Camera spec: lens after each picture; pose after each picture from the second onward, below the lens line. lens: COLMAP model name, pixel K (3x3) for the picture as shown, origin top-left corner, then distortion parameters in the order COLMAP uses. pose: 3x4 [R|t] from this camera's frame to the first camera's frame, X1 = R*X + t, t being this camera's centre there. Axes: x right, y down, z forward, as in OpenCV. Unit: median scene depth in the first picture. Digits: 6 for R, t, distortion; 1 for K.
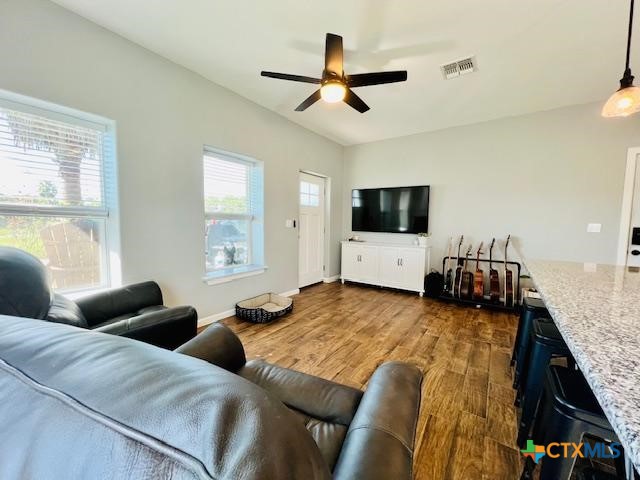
lens RADIAL K [[254.6, 0, 320.0], [0, 254.6, 240.0], [0, 0, 1]] dist [0.000239, -0.000013]
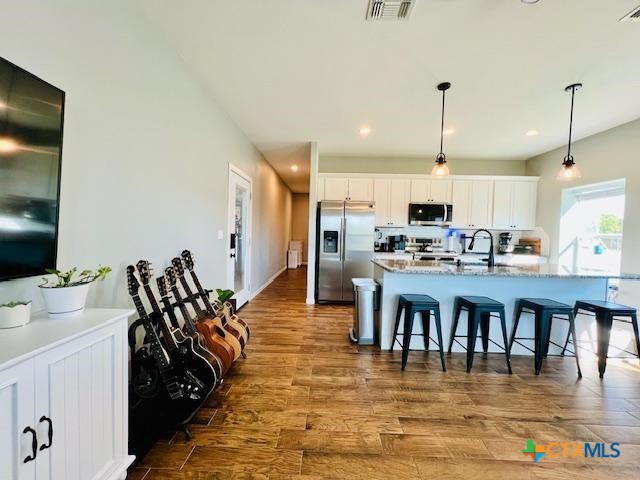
lens RADIAL K [[254.6, 0, 320.0], [0, 254.6, 240.0], [0, 0, 1]] dist [0.000239, -0.000013]
pose [[-0.552145, -0.052048, 0.832122, 0.068241], [0.029460, 0.996208, 0.081859, -0.116633], [-0.833228, 0.069712, -0.548518, 1.454569]]
